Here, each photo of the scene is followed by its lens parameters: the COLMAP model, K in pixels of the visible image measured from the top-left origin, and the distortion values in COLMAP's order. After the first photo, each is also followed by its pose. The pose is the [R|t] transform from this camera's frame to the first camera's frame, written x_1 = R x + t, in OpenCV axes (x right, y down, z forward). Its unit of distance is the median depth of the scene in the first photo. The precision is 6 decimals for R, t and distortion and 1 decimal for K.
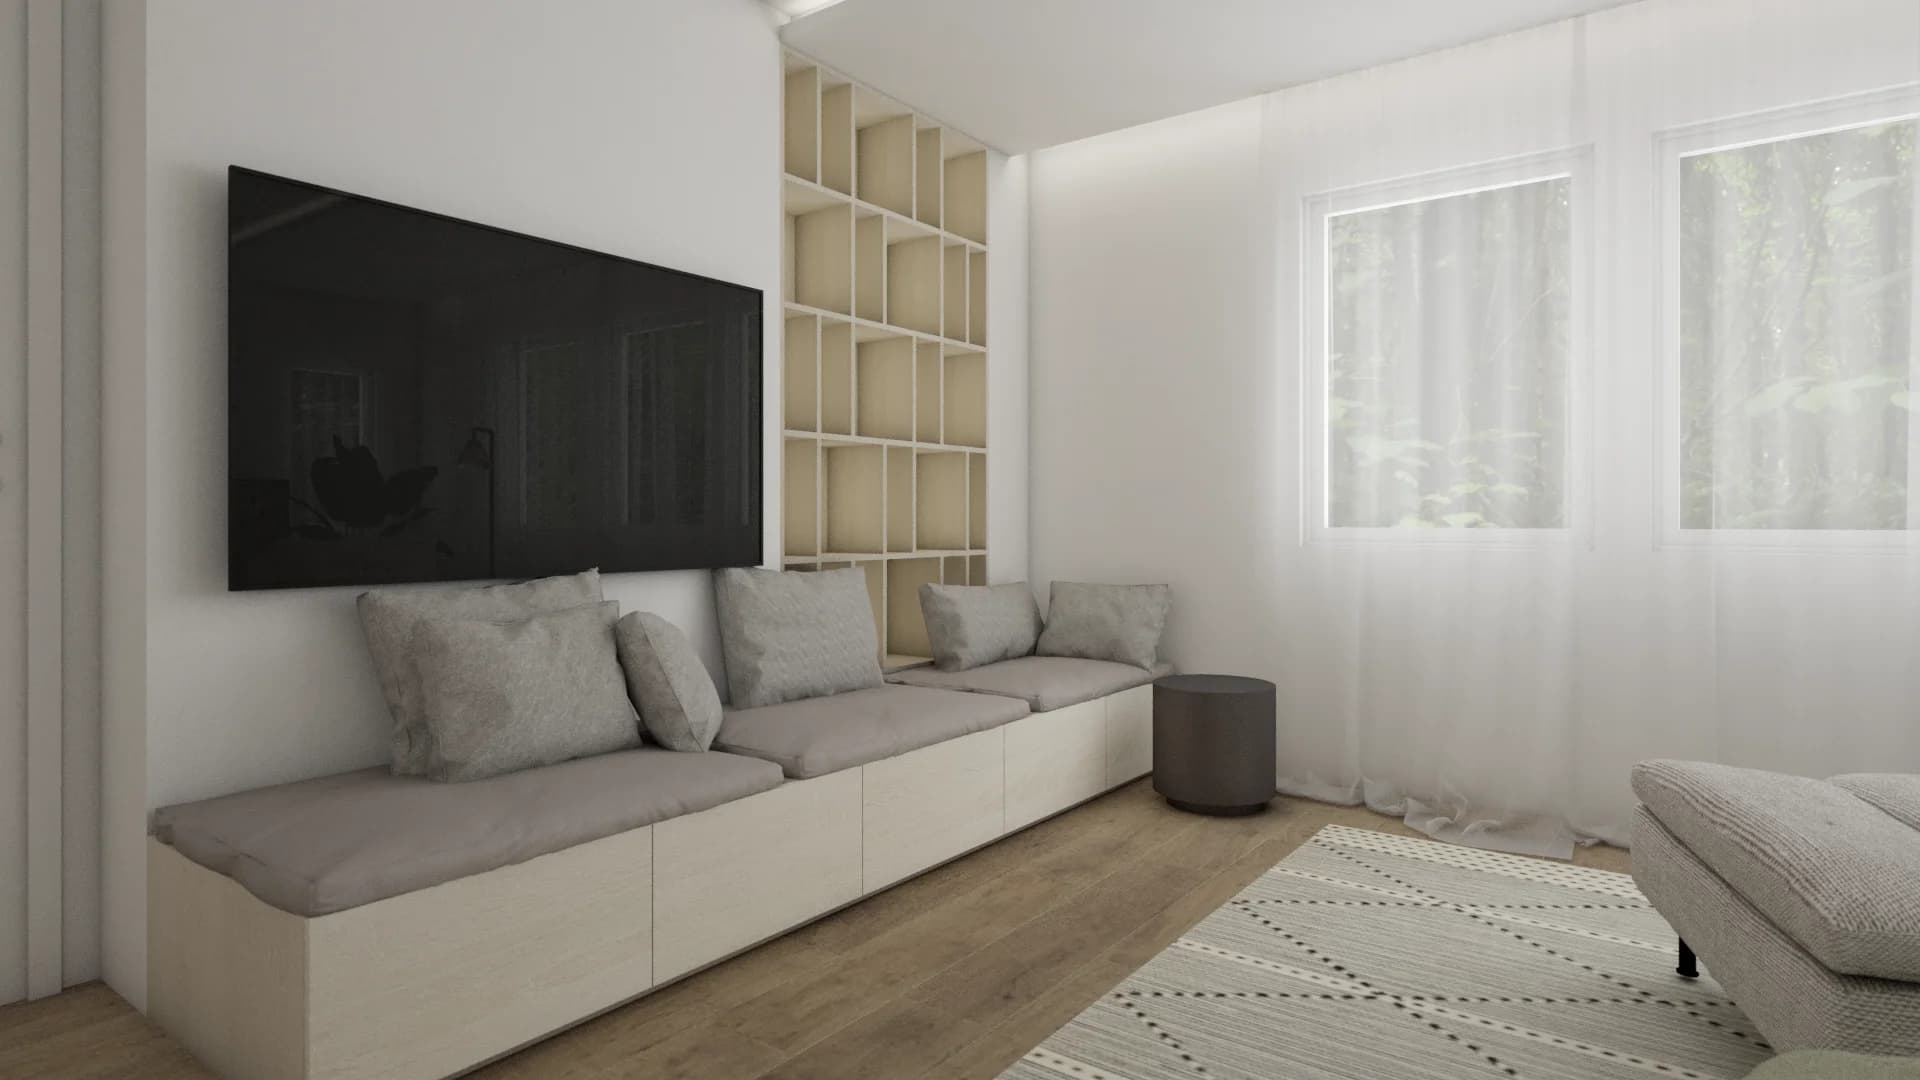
lens RADIAL K [[1045.0, 0, 959.9], [0, 1045.0, 520.9], [0, 0, 1]] dist [-0.001547, 0.001608]
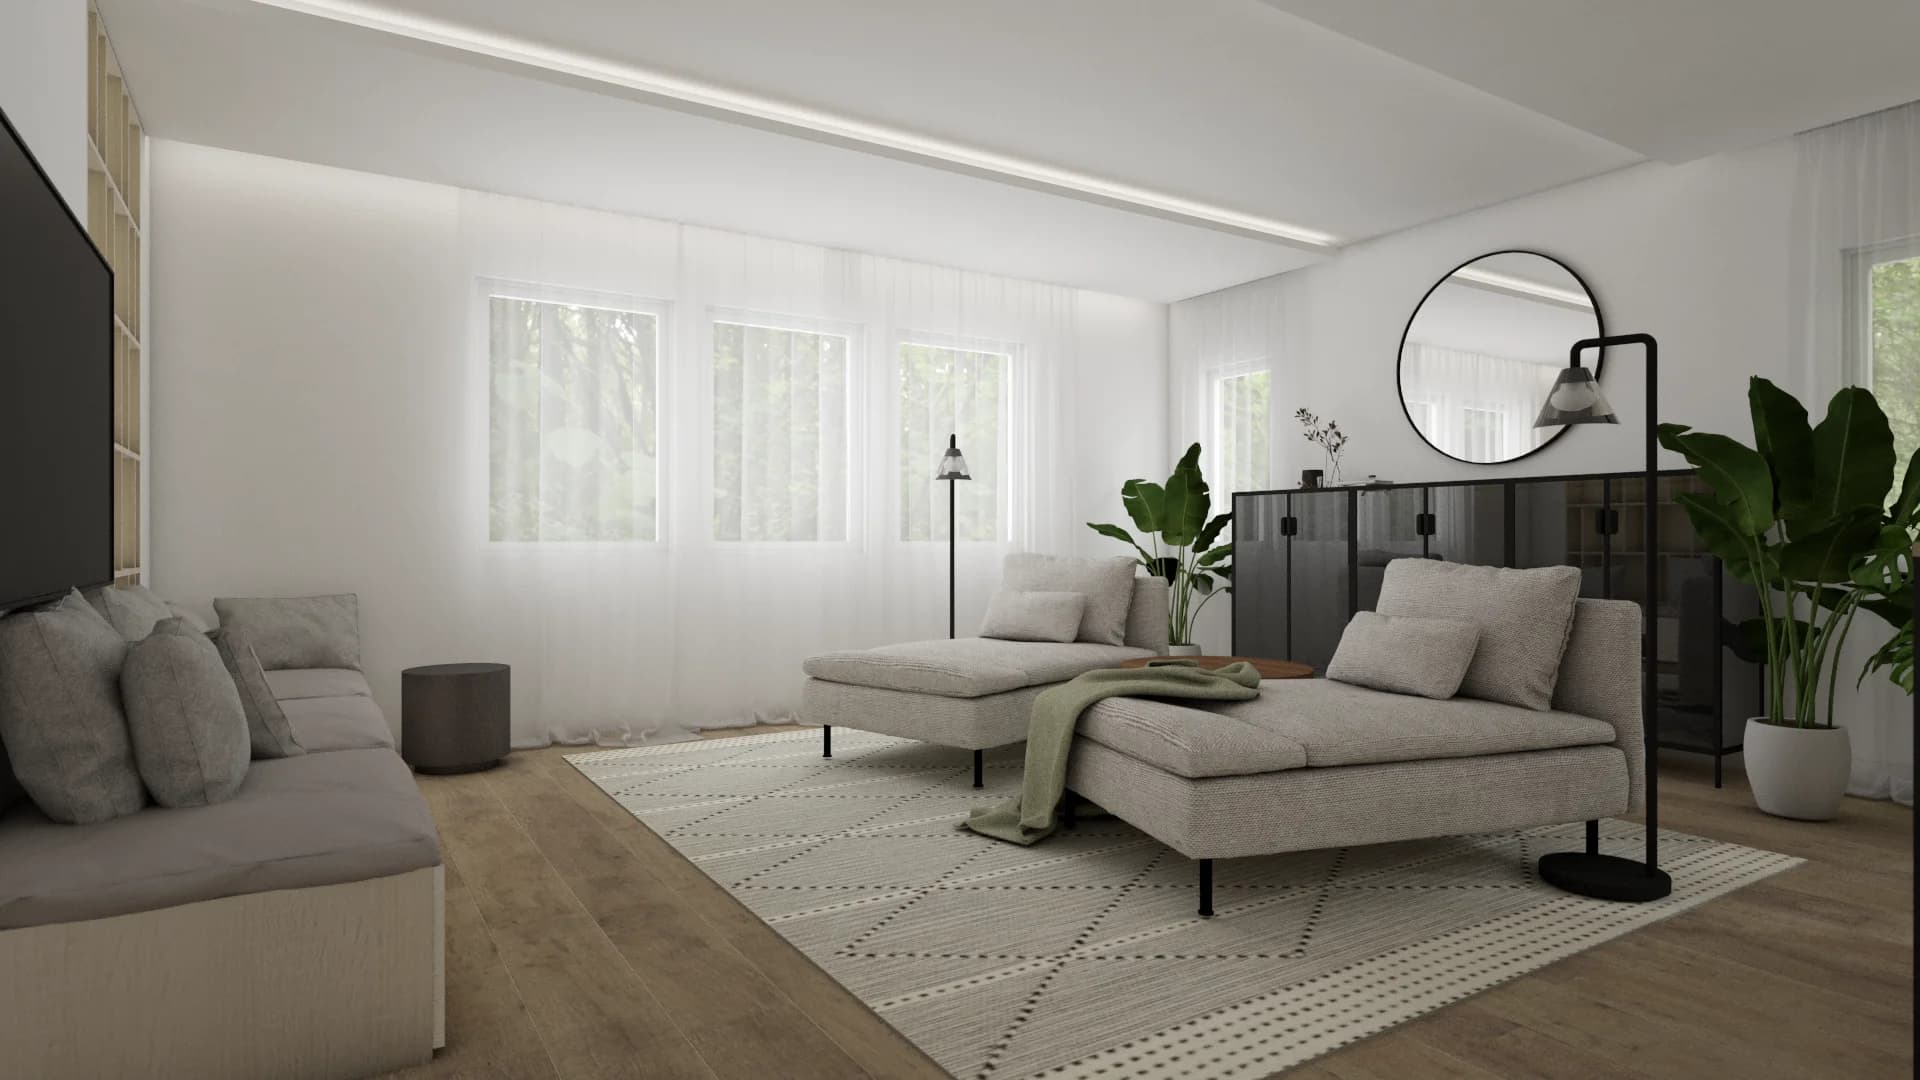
lens RADIAL K [[1045.0, 0, 961.0], [0, 1045.0, 538.7], [0, 0, 1]] dist [-0.001547, 0.001608]
pose [[0.362054, 0.000463, 0.932157, -1.245937], [0.001947, 0.999997, -0.001253, 0.011827], [-0.932155, 0.002269, 0.362052, 0.017554]]
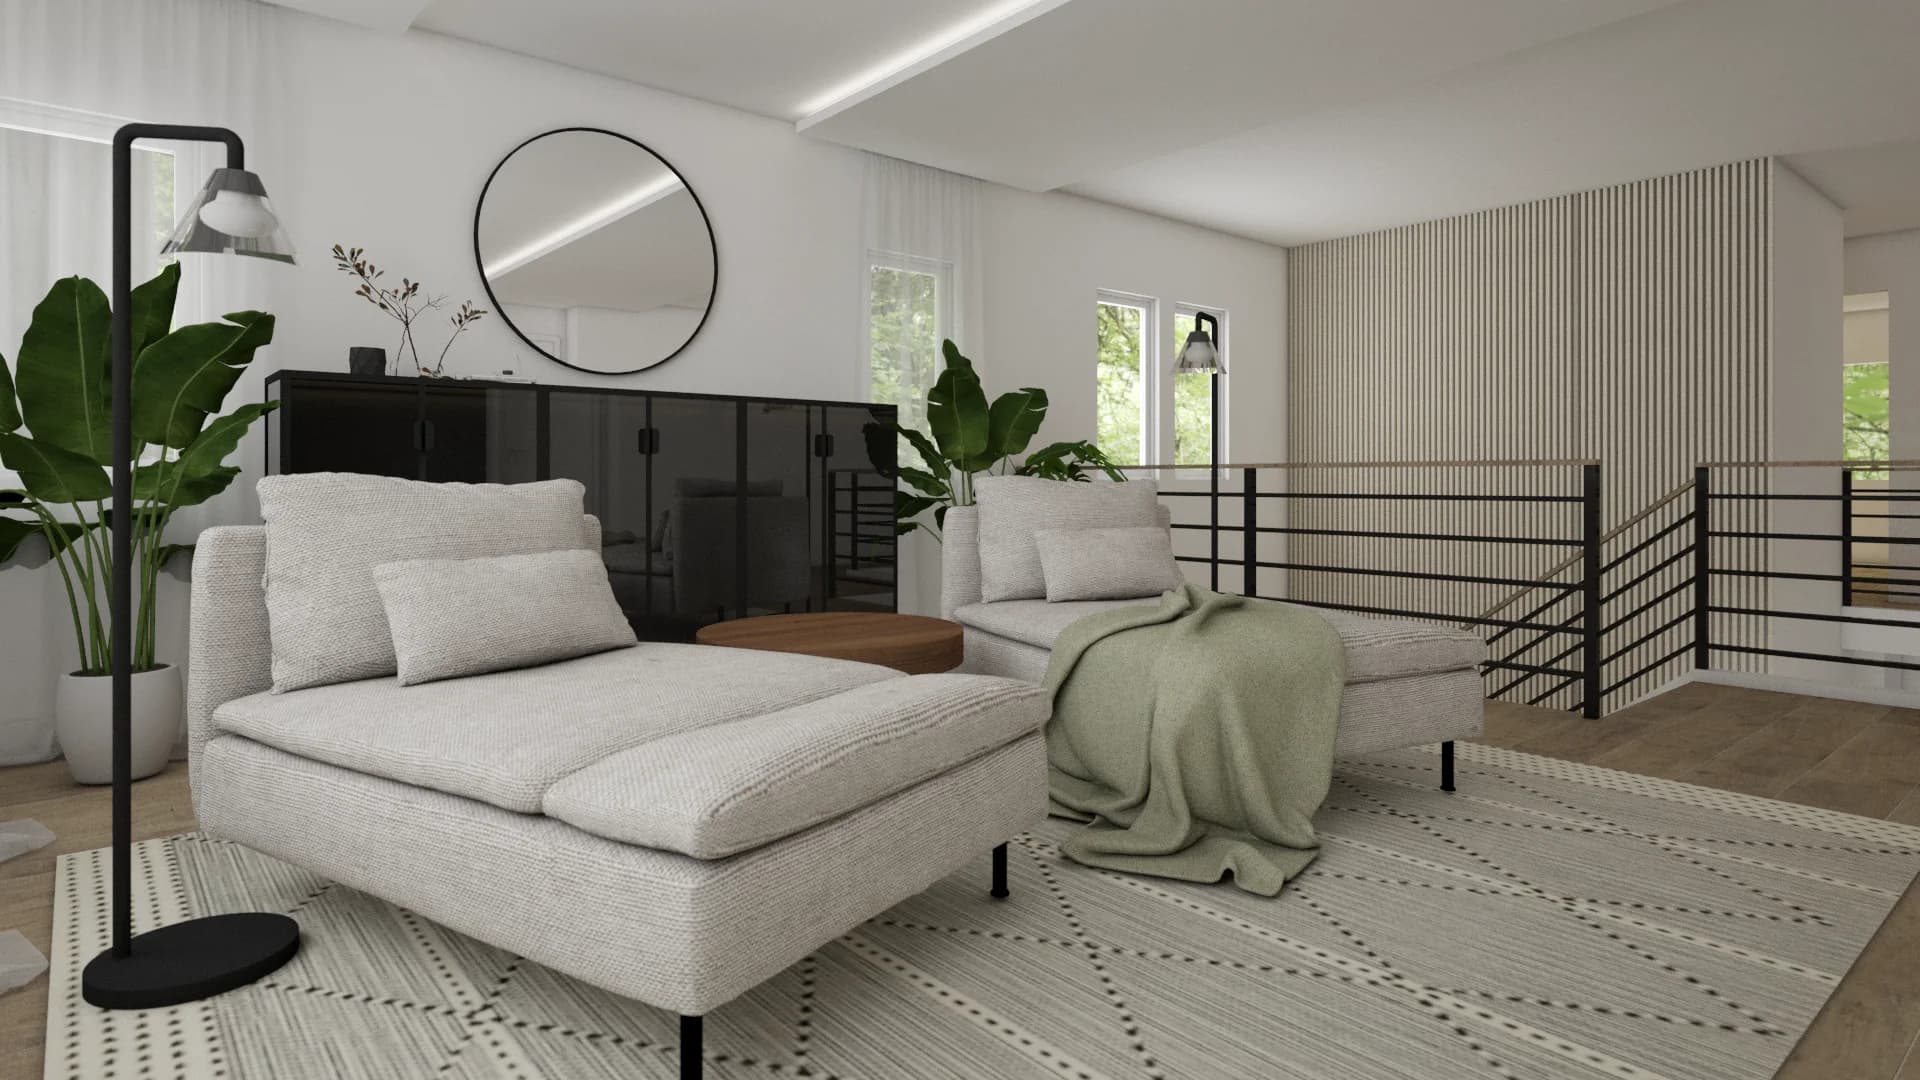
lens RADIAL K [[1045.0, 0, 968.2], [0, 1045.0, 481.0], [0, 0, 1]] dist [-0.001547, 0.001608]
pose [[-0.973905, -0.004882, 0.226902, 0.428223], [-0.004206, 0.999985, 0.003463, 0.048783], [-0.226915, 0.002418, -0.973911, 1.792614]]
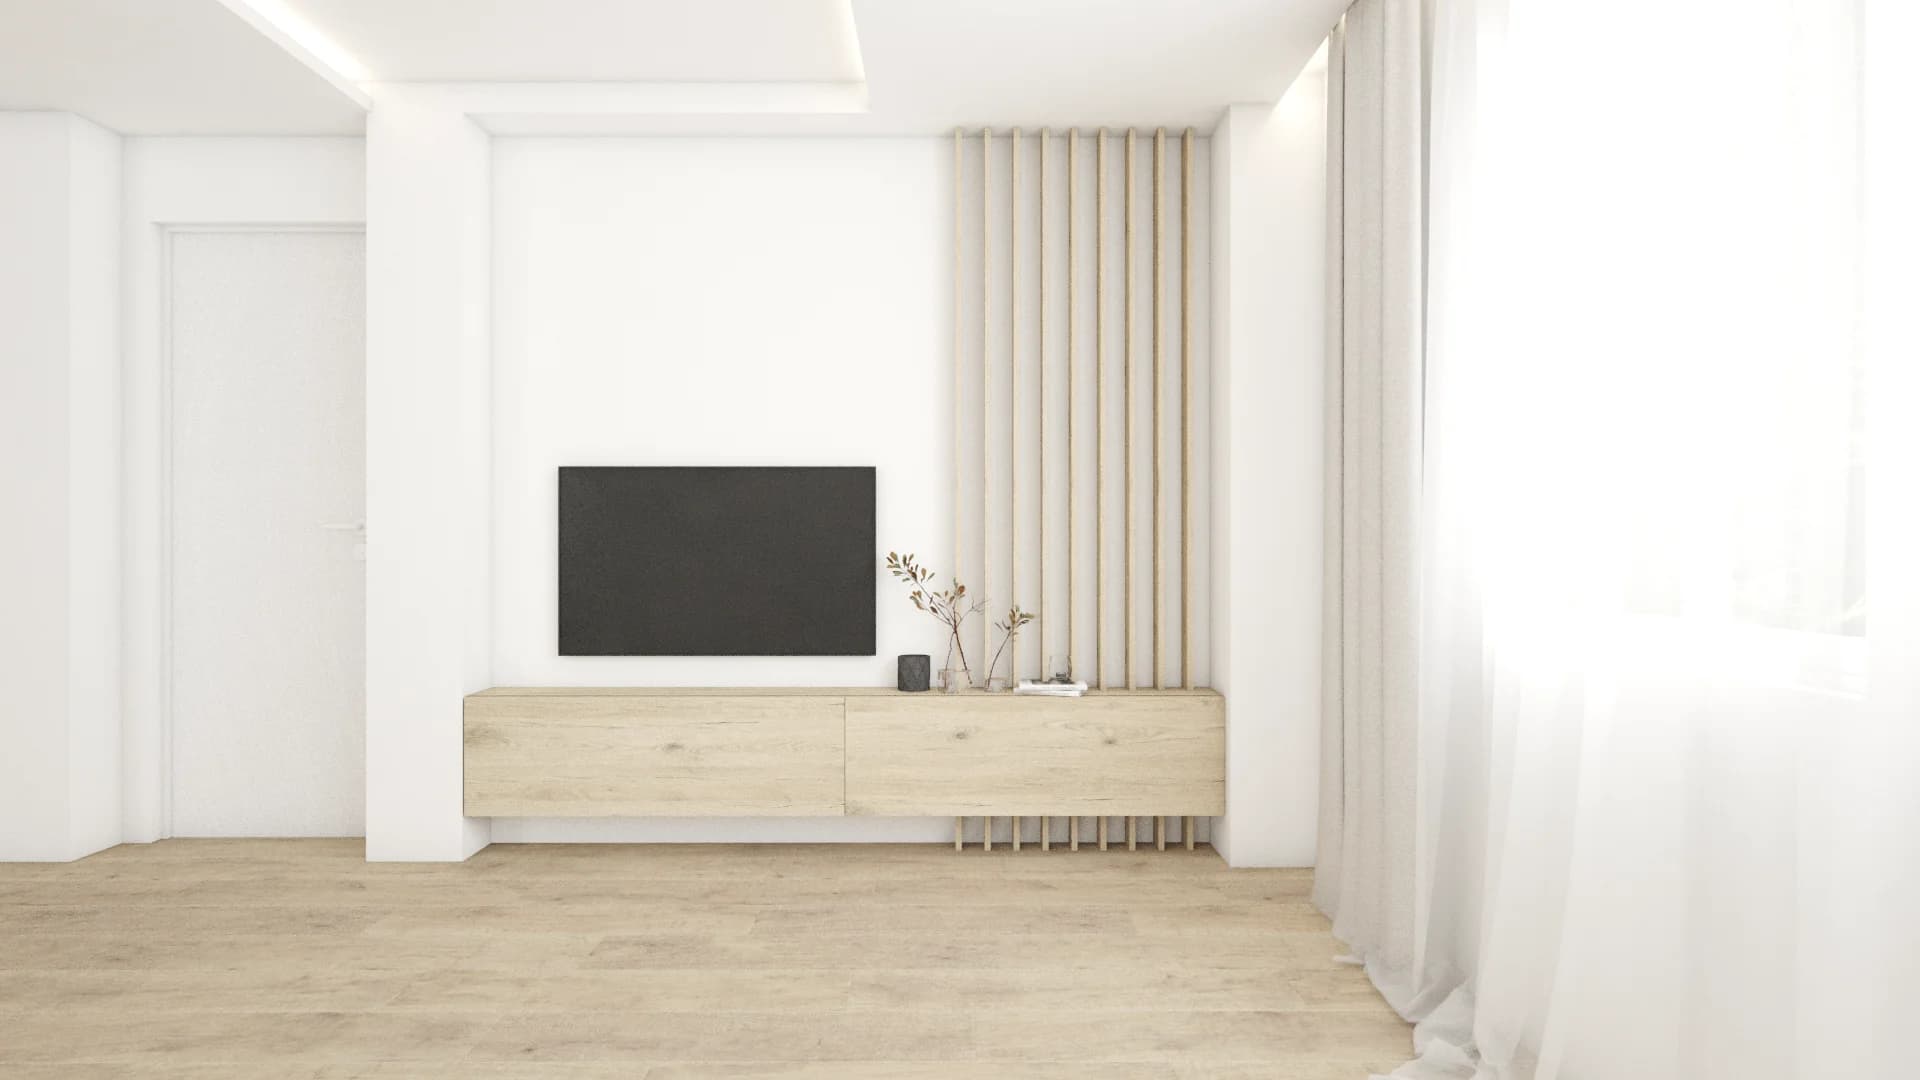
lens RADIAL K [[1045.0, 0, 961.1], [0, 1045.0, 545.1], [0, 0, 1]] dist [-0.001547, 0.001608]
pose [[0.593633, 0.003154, -0.804730, 1.239916], [-0.000229, 0.999993, 0.003750, -0.058008], [0.804736, -0.002042, 0.593629, 0.790134]]
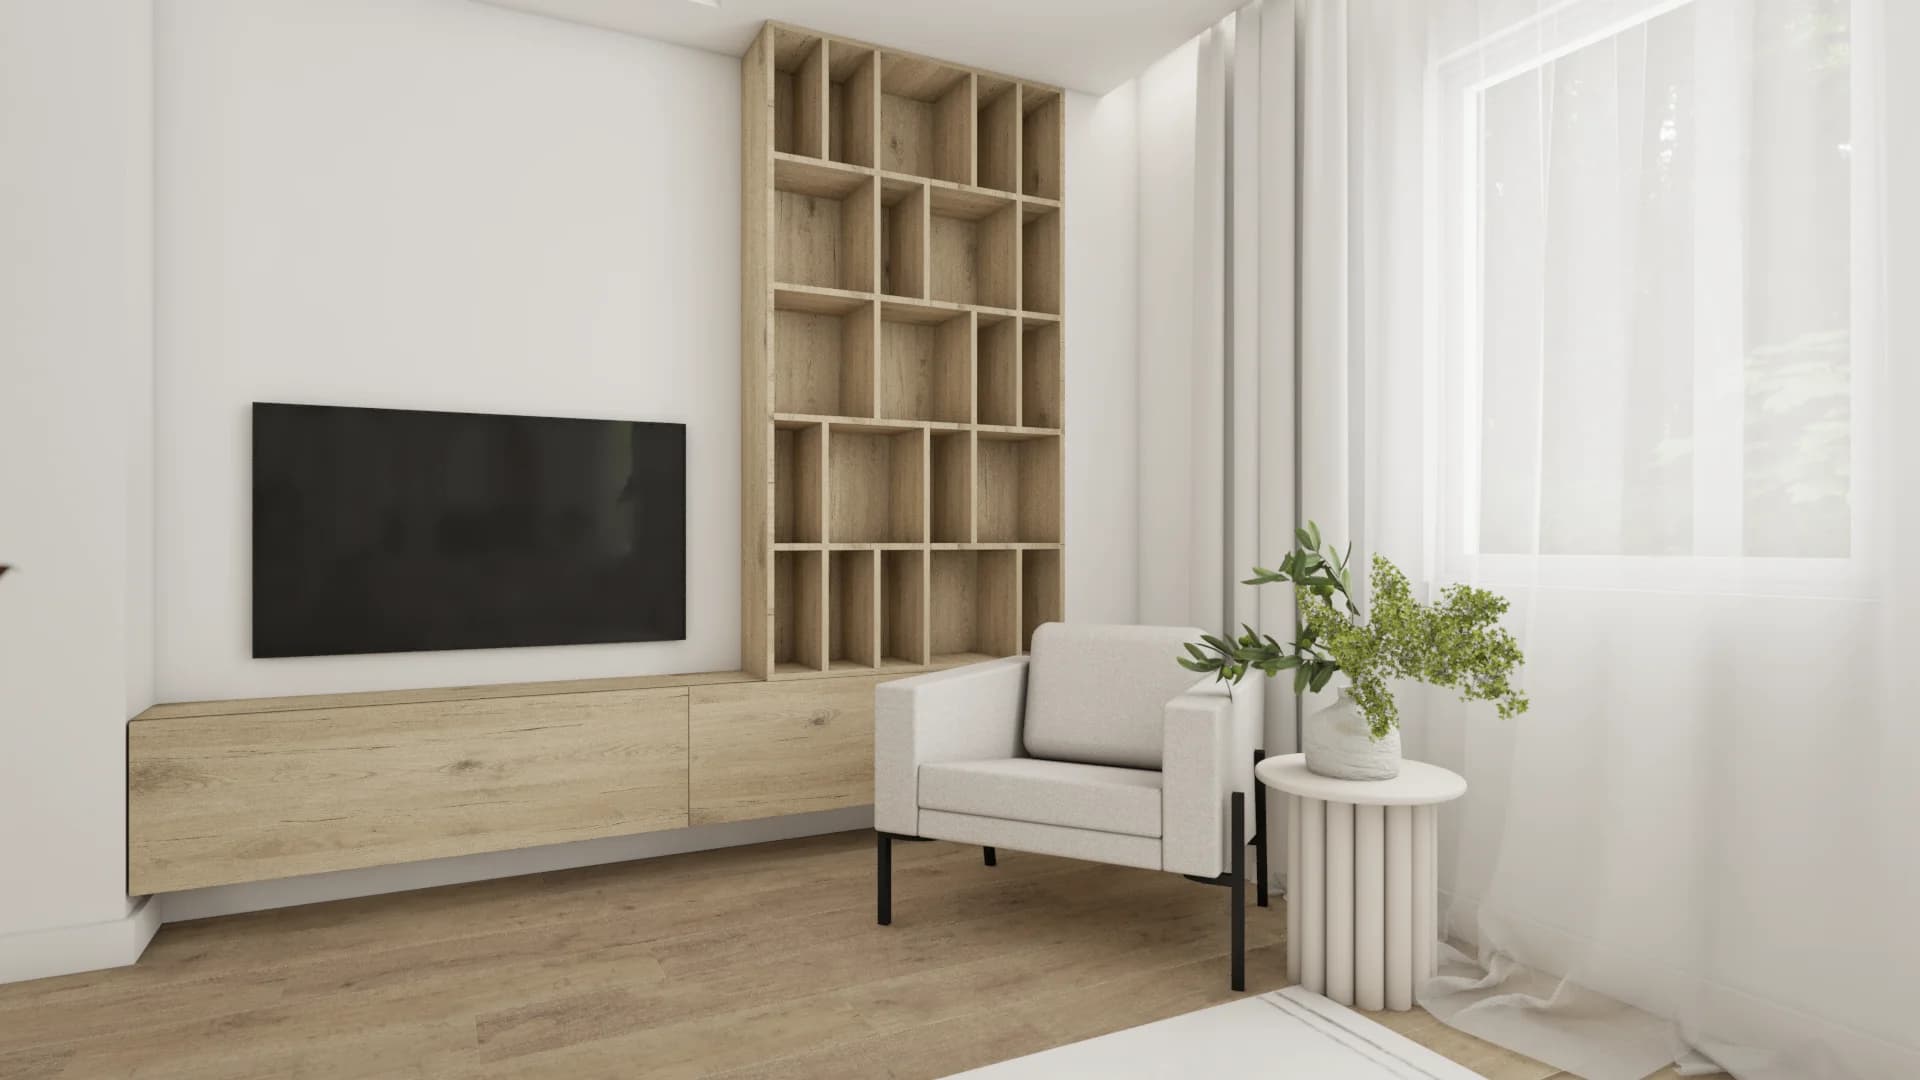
lens RADIAL K [[1045.0, 0, 960.5], [0, 1045.0, 536.1], [0, 0, 1]] dist [-0.001547, 0.001608]
pose [[0.894991, -0.002457, -0.446077, 0.715921], [0.000111, 0.999986, -0.005285, -0.002895], [0.446084, 0.004680, 0.894979, 0.501232]]
